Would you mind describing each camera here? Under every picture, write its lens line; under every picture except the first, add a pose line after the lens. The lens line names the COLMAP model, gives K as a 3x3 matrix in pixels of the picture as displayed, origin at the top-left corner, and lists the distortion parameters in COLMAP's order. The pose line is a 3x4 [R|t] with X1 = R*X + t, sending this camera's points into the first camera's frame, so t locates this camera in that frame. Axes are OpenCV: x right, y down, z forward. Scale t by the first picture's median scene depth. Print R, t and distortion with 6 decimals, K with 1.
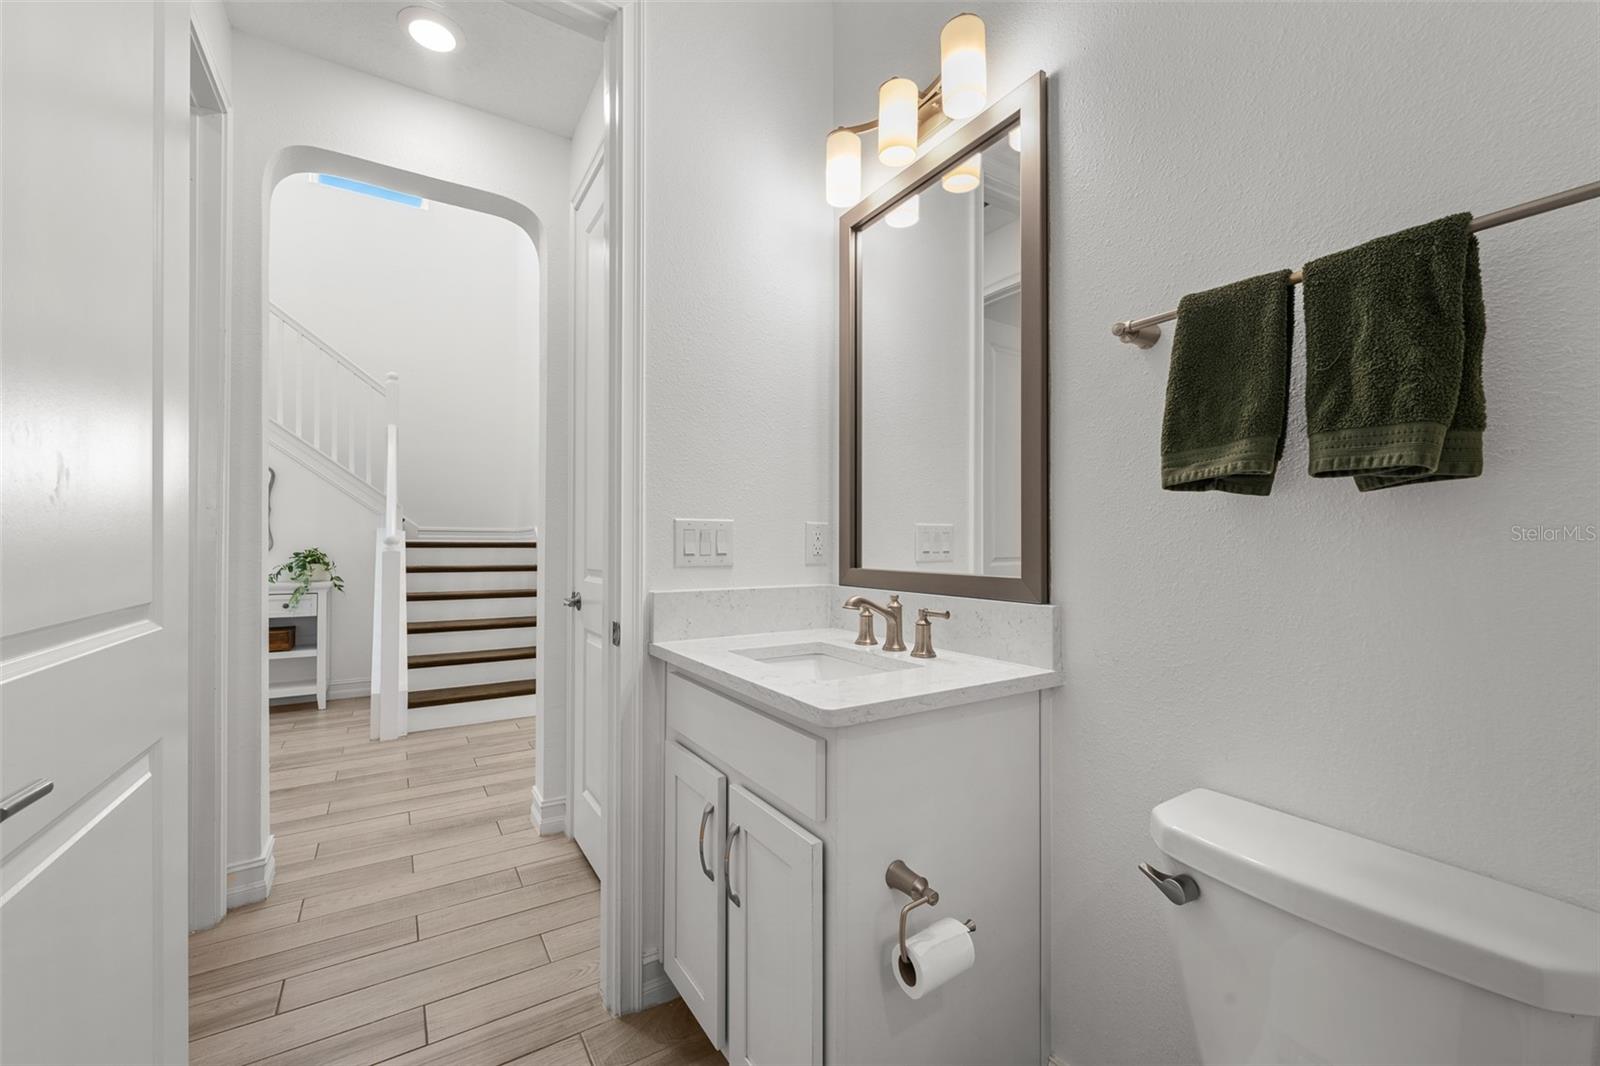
lens RADIAL K [[643.8, 0, 798.1], [0, 643.8, 536.3], [0, 0, 1]] dist [0.001399, 0.000321]
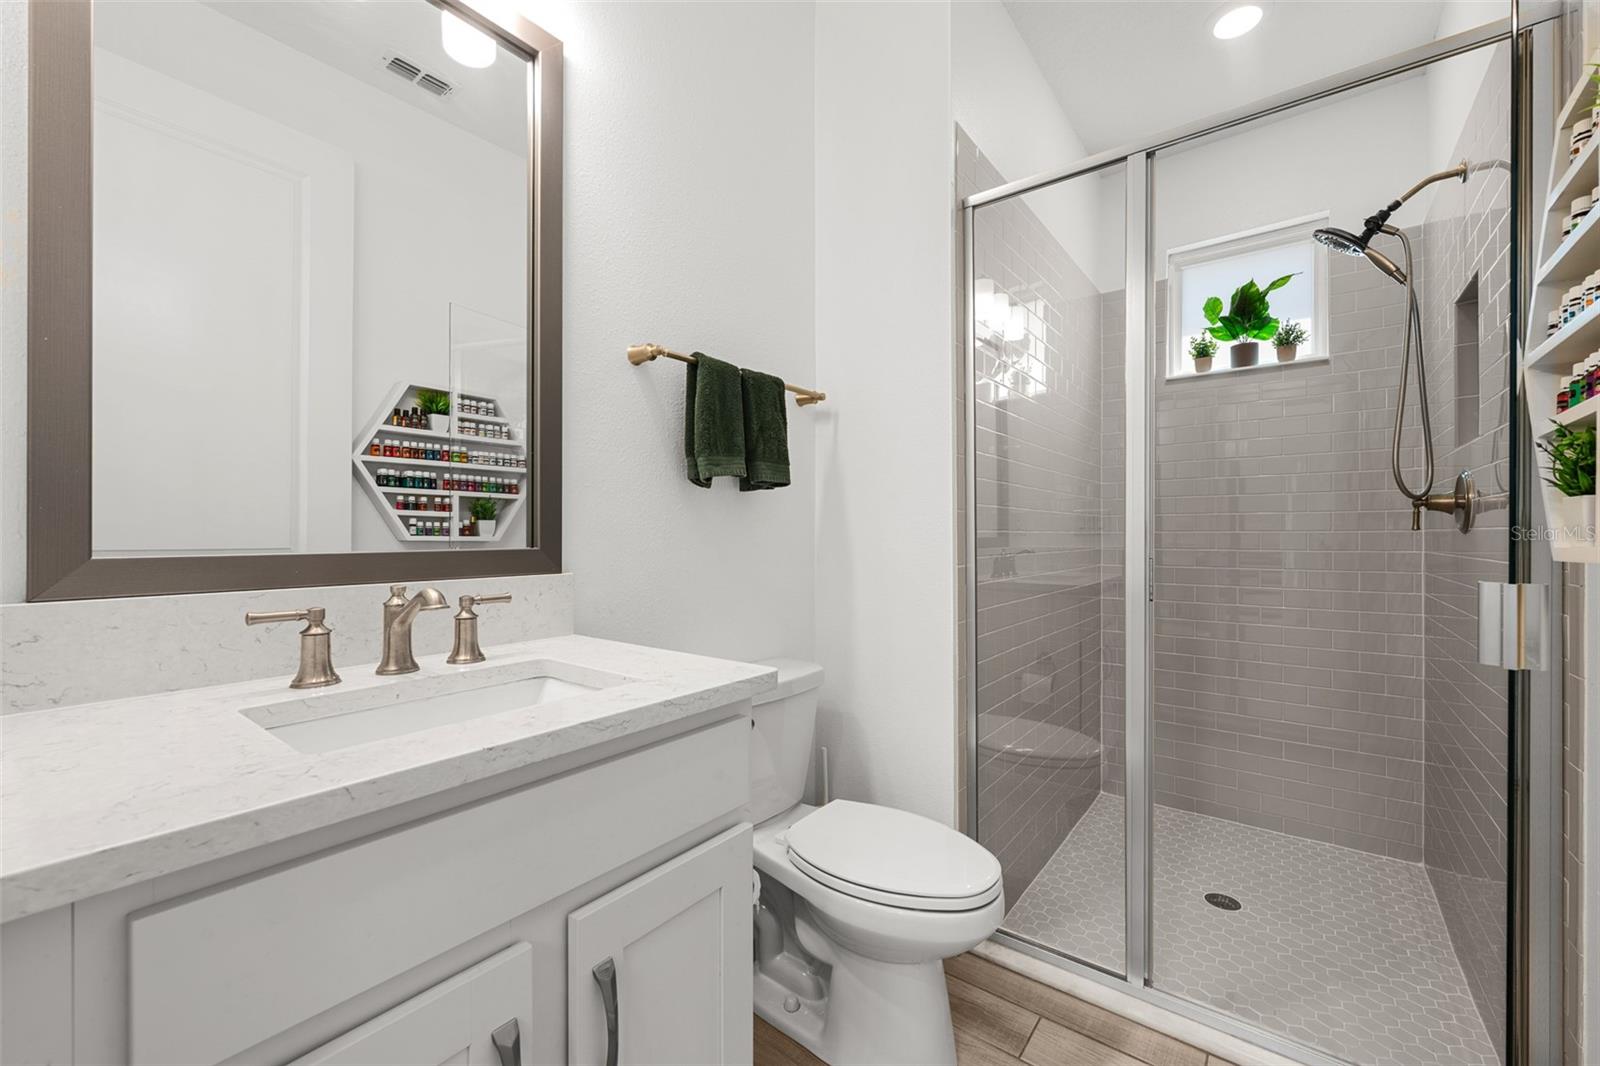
lens RADIAL K [[643.8, 0, 798.1], [0, 643.8, 536.3], [0, 0, 1]] dist [0.001399, 0.000321]
pose [[-0.364394, -0.004489, 0.931234, -0.624061], [-0.012018, 0.999928, 0.000117, 0.039780], [-0.931167, -0.011149, -0.364421, 0.927509]]
